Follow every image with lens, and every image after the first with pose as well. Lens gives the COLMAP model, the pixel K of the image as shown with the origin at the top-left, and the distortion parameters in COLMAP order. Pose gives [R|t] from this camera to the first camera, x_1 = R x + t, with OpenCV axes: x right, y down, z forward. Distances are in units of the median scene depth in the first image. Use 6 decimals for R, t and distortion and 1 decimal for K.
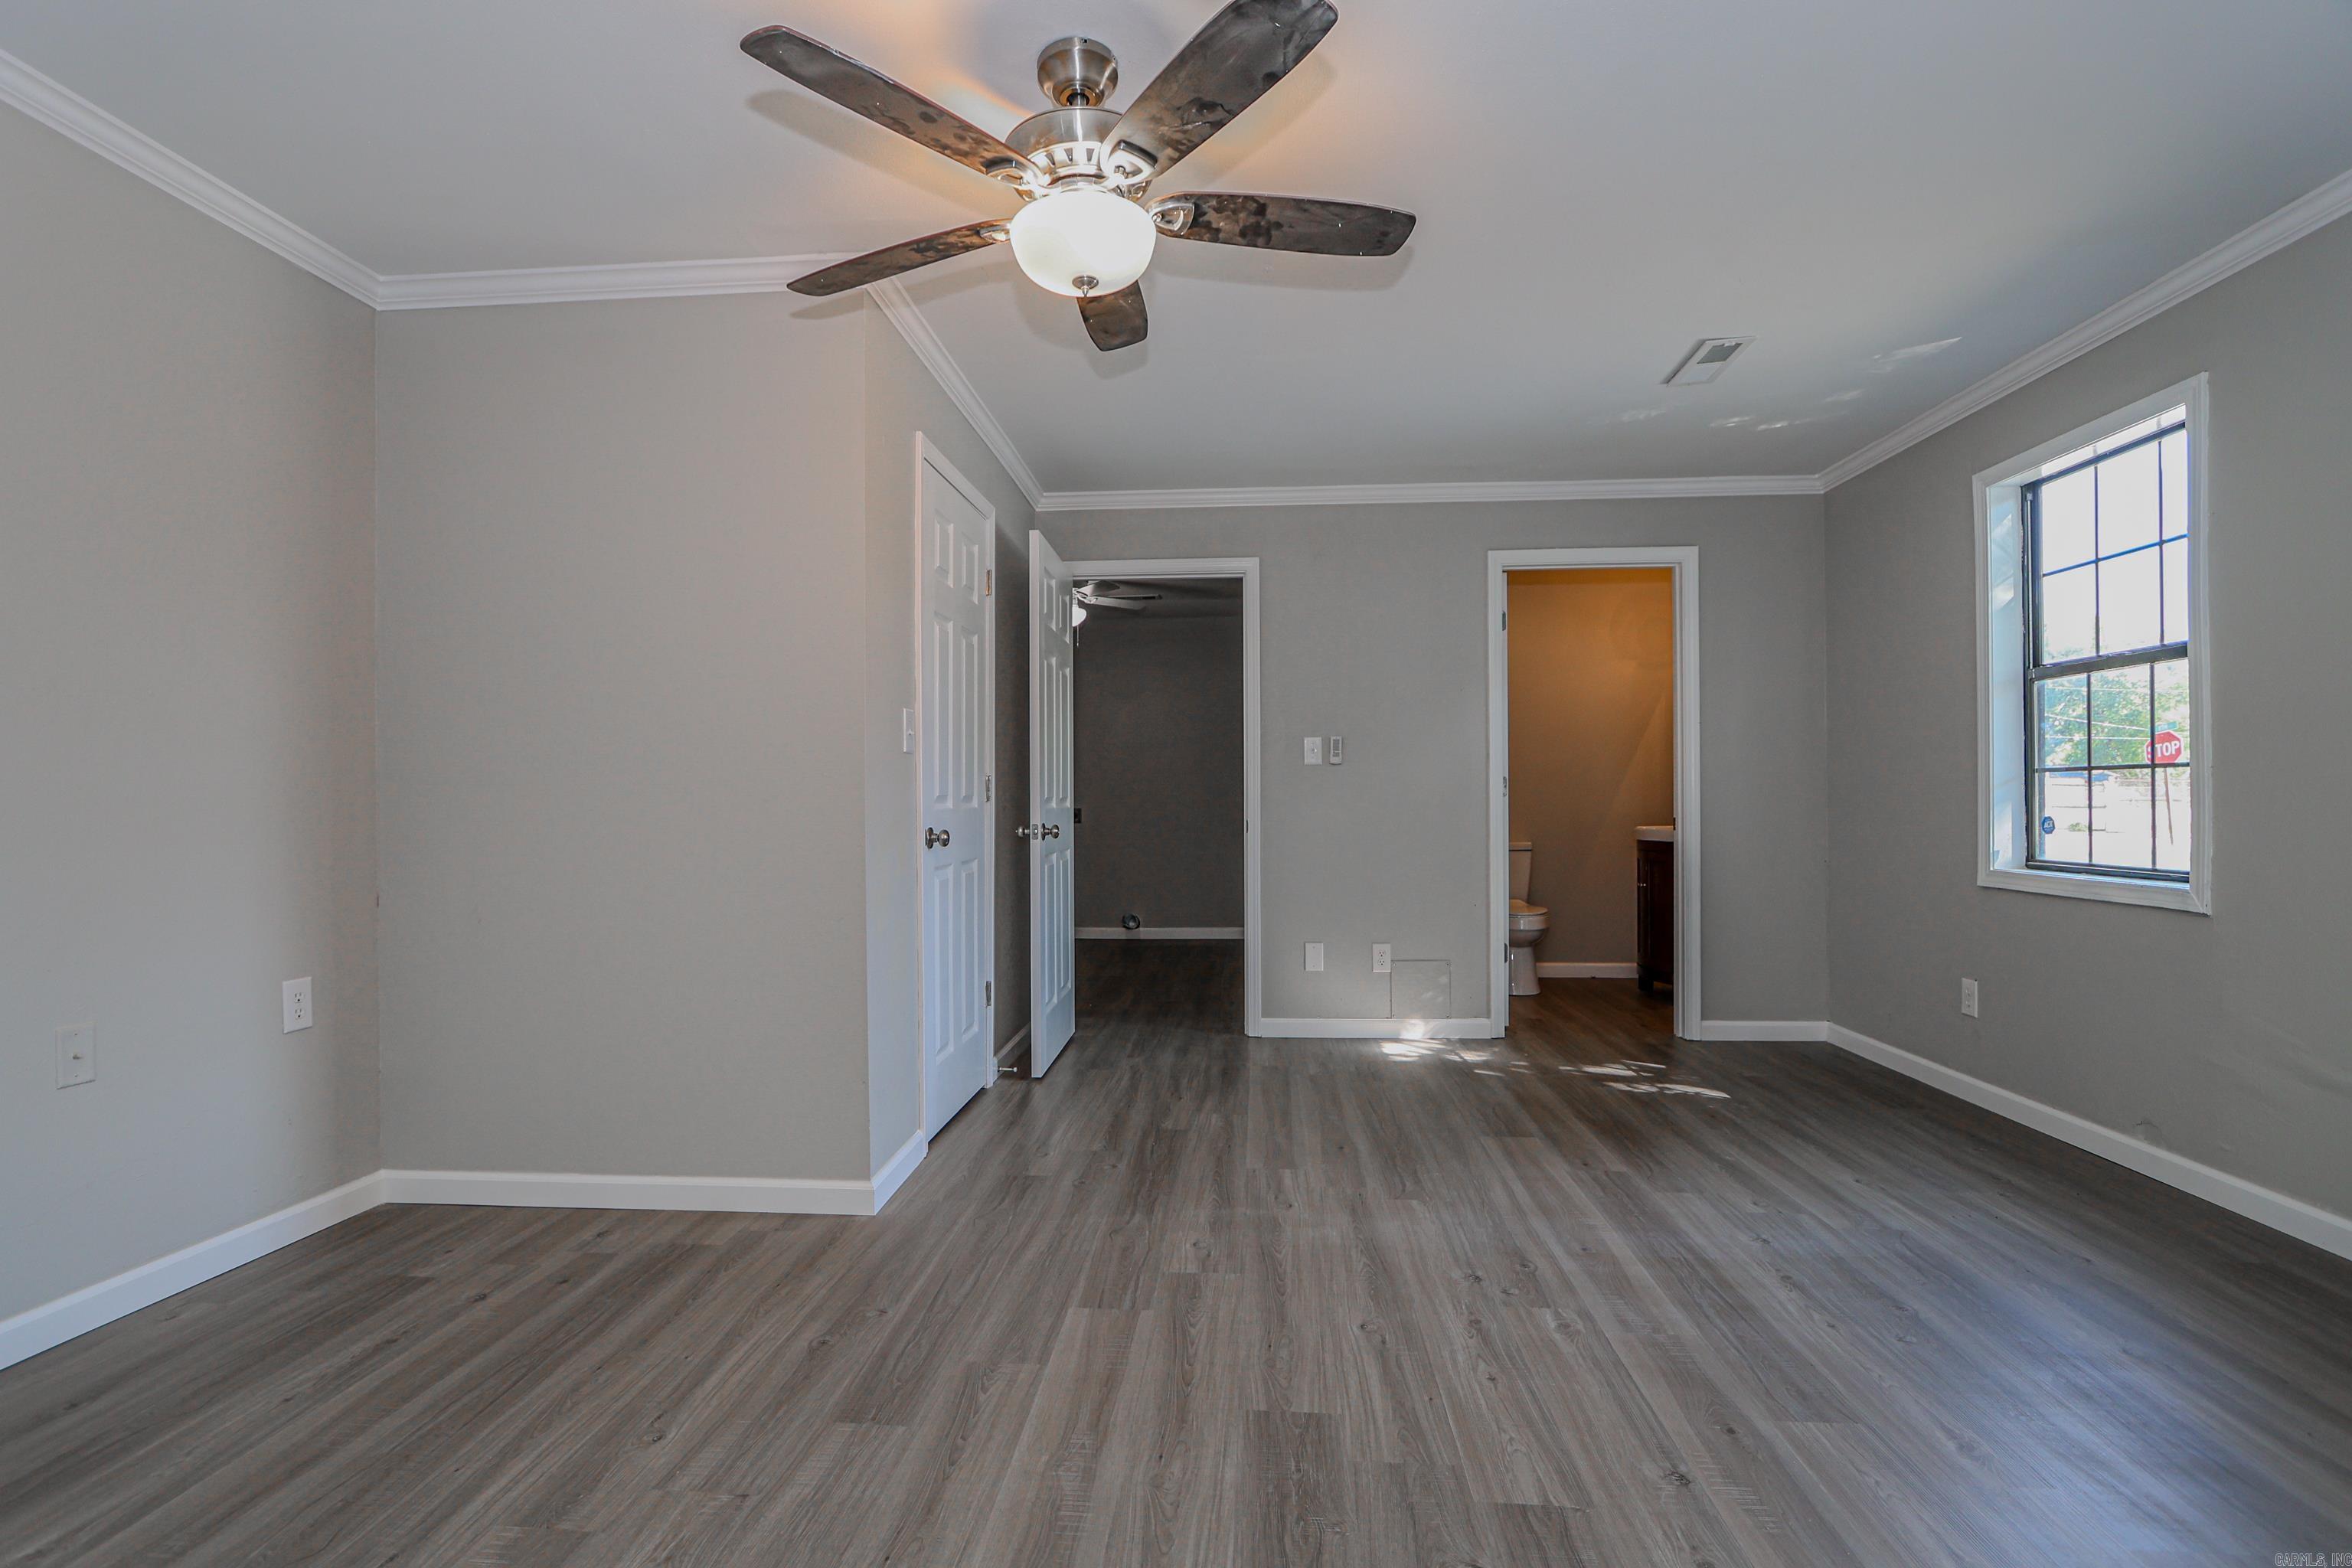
lens RADIAL K [[1095.0, 0, 1158.0], [0, 1095.0, 793.9], [0, 0, 1]] dist [-0.014315, 0.000878]
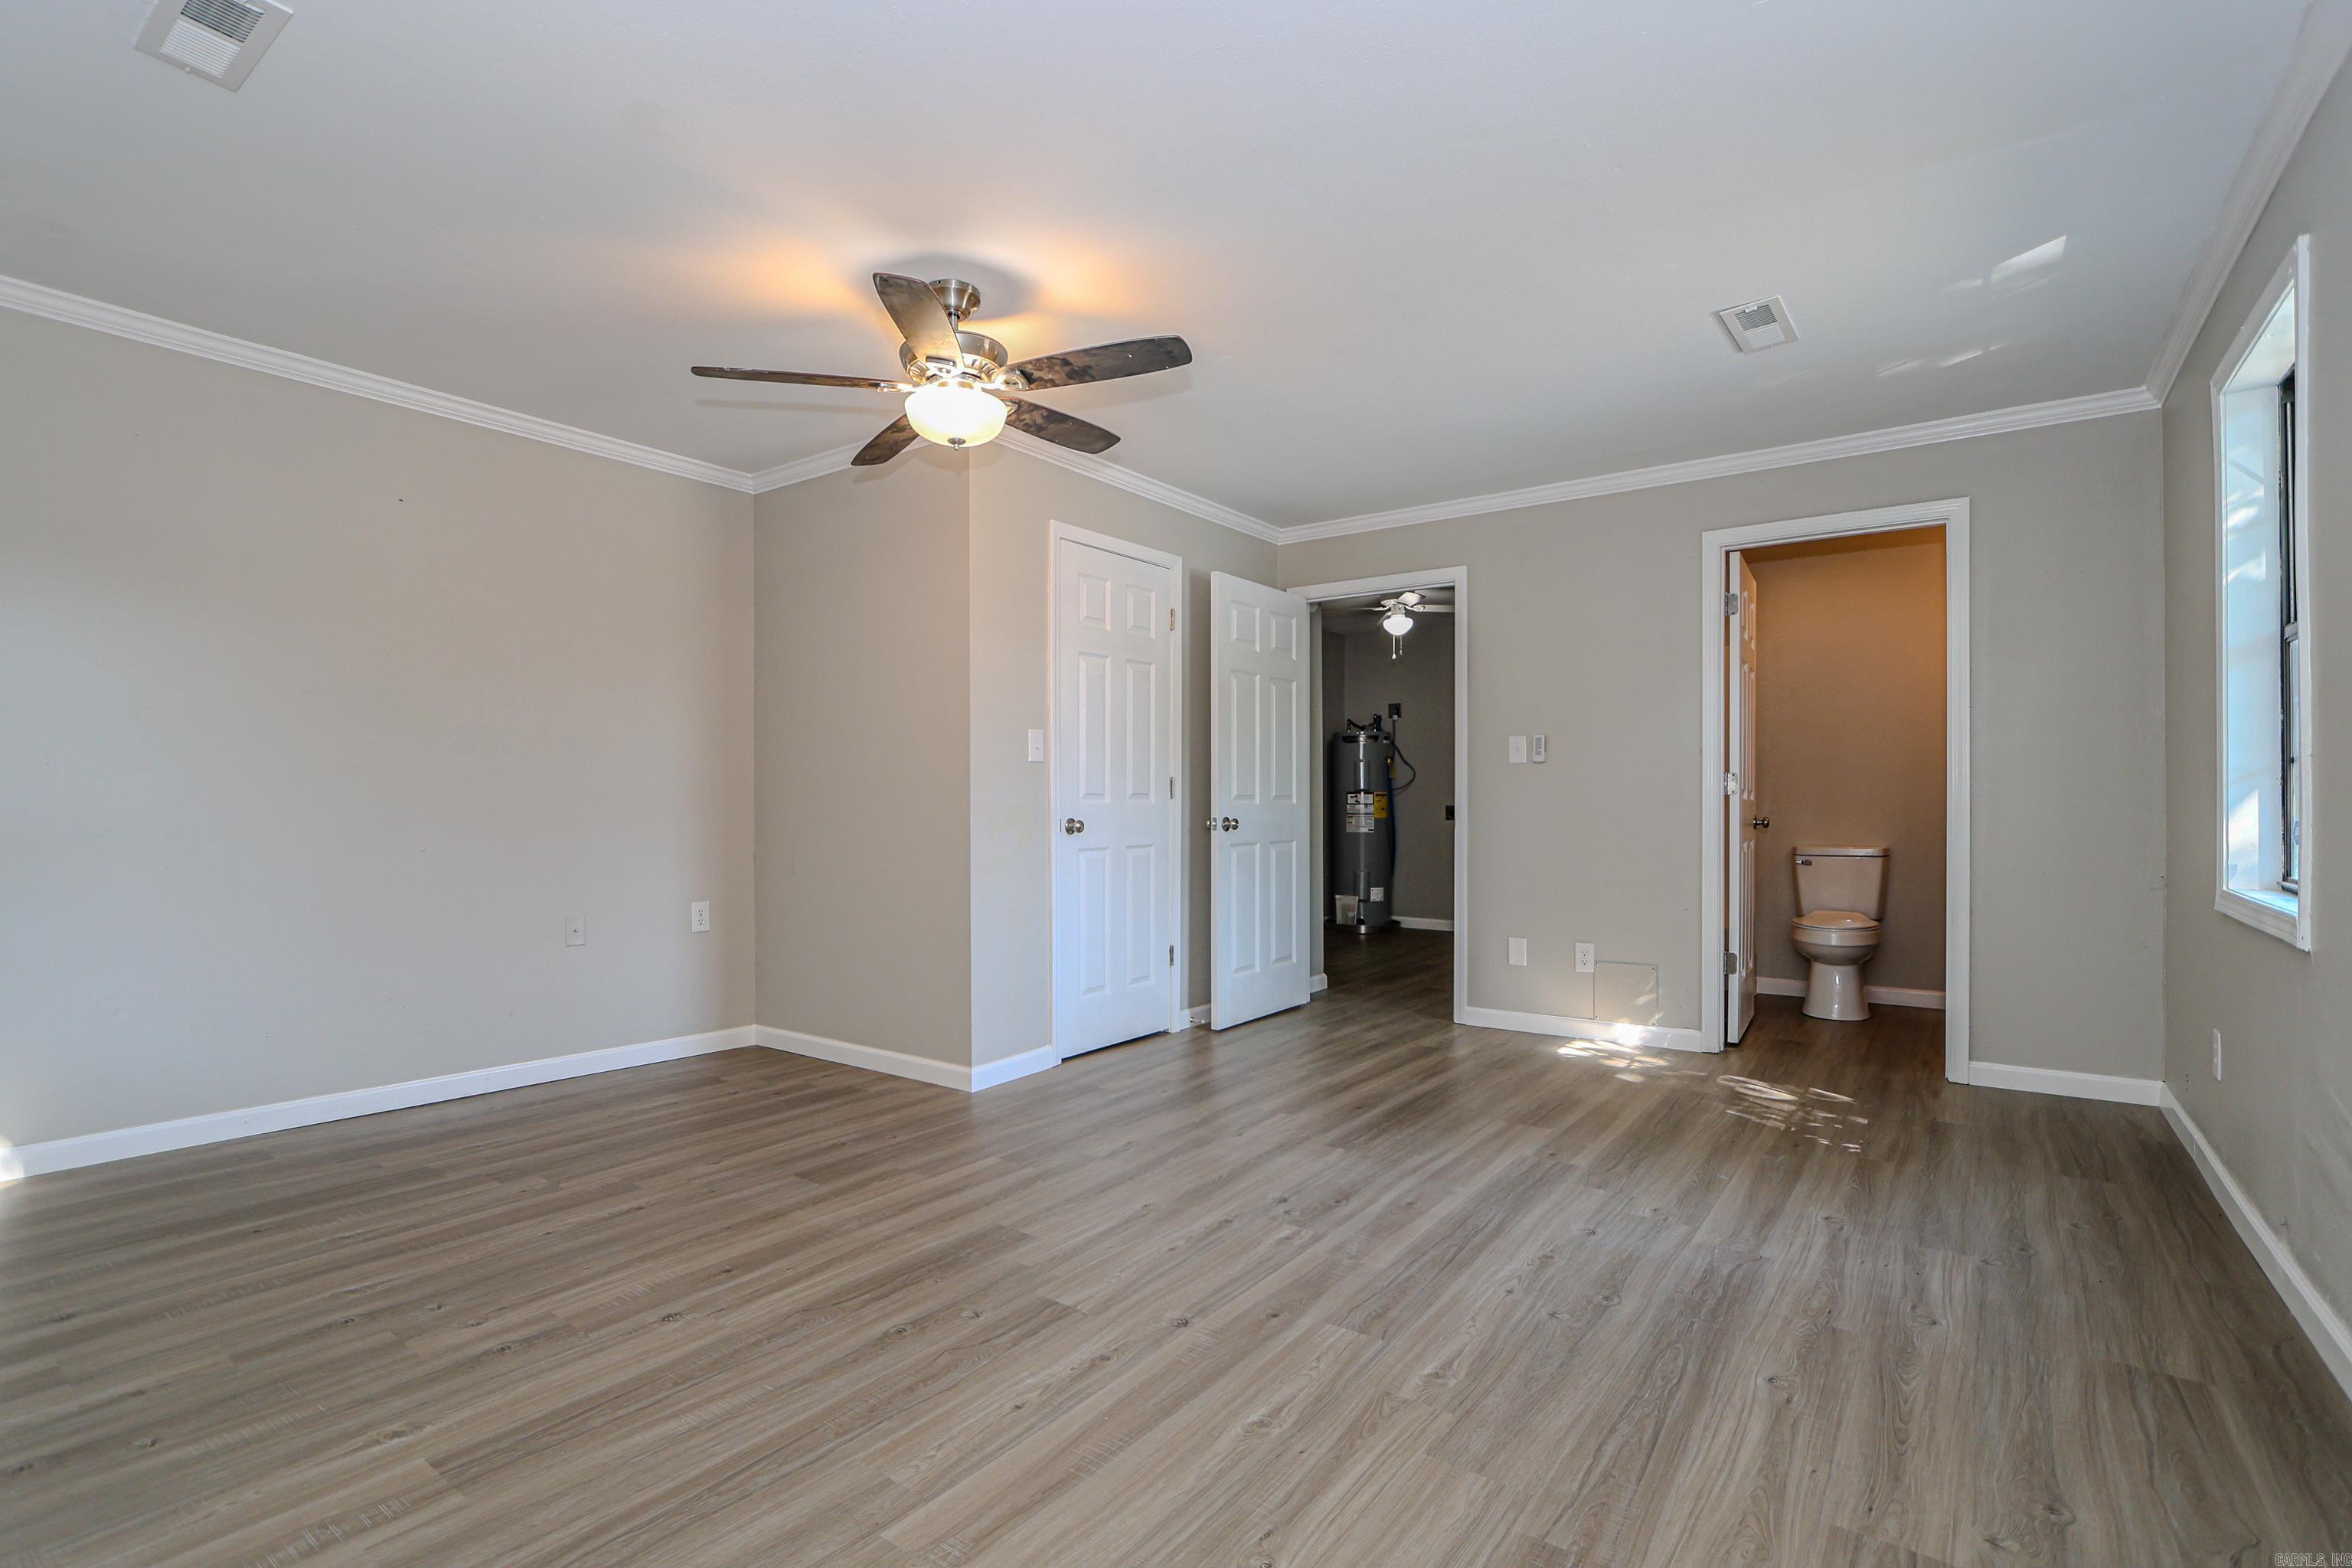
lens RADIAL K [[1089.2, 0, 1163.3], [0, 1089.2, 801.7], [0, 0, 1]] dist [-0.012671, 0.002098]
pose [[0.850250, 0.003929, -0.526364, 0.742567], [0.001965, 0.999941, 0.010639, -0.004288], [0.526375, -0.010080, 0.850193, -0.070307]]
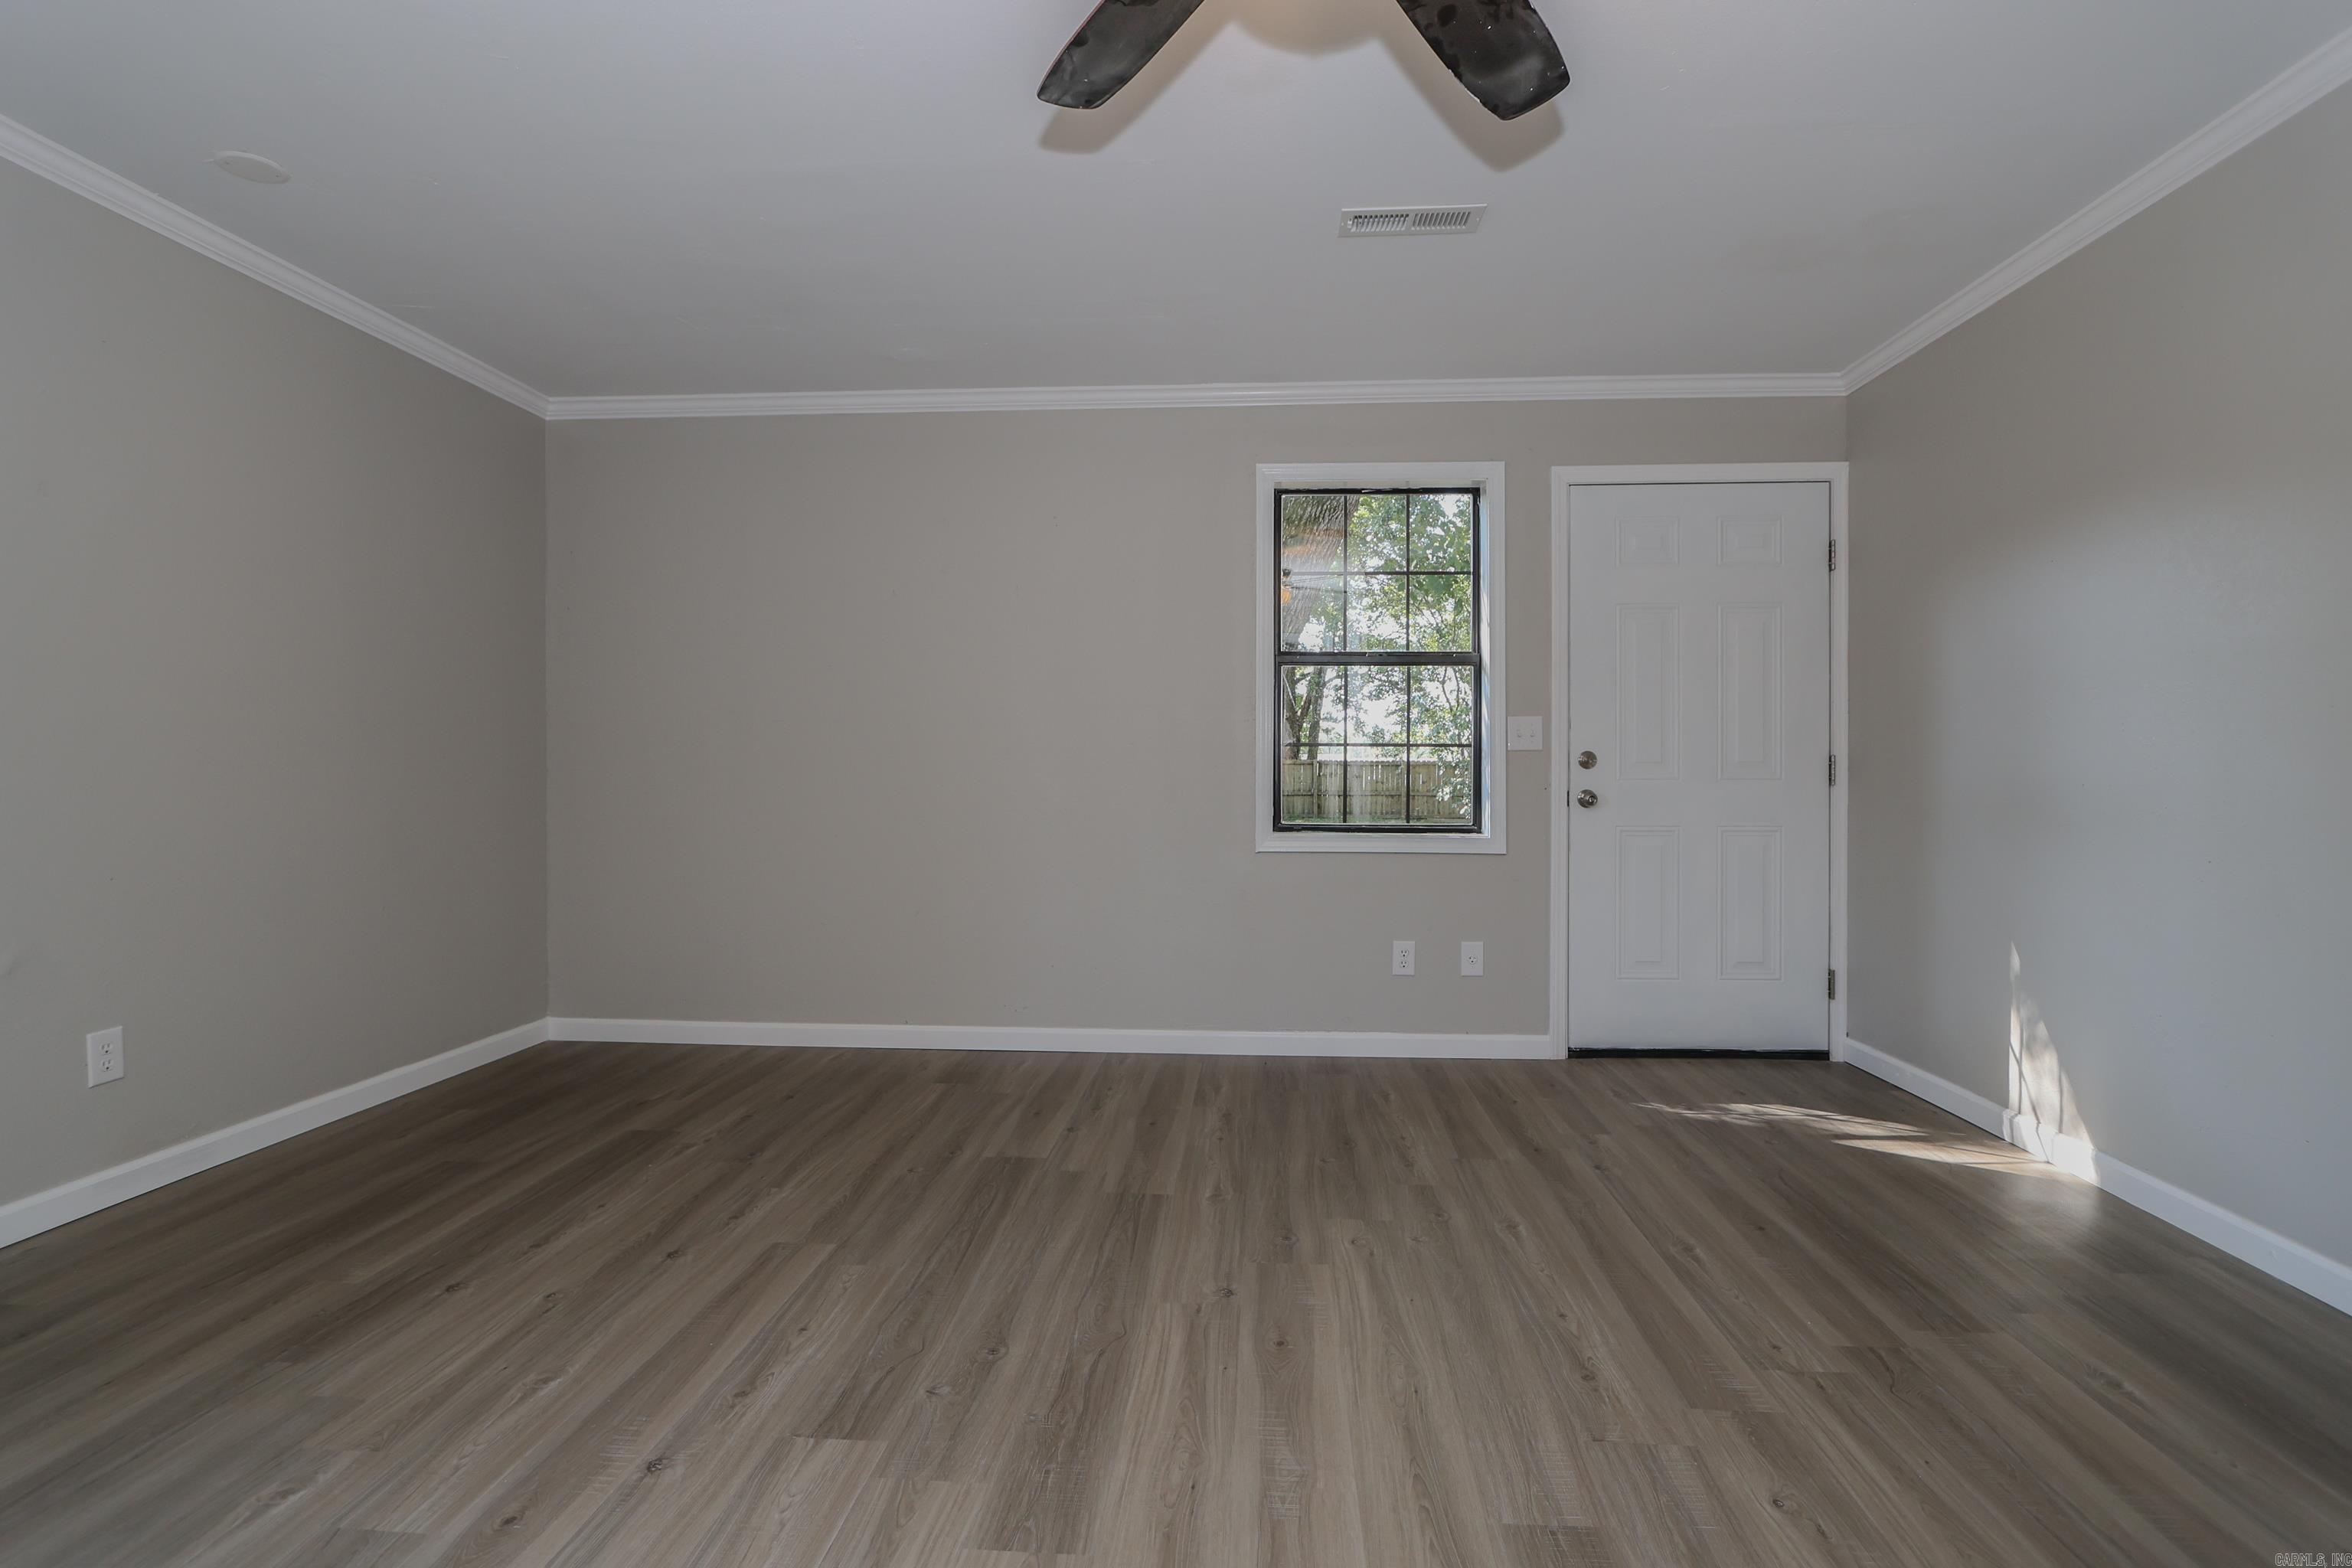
lens RADIAL K [[1095.0, 0, 1175.4], [0, 1095.0, 777.1], [0, 0, 1]] dist [-0.014315, 0.000878]
pose [[-0.999932, 0.001304, -0.011554, 0.018239], [0.001357, 0.999989, -0.004594, 0.014538], [0.011548, -0.004609, -0.999923, 1.284134]]
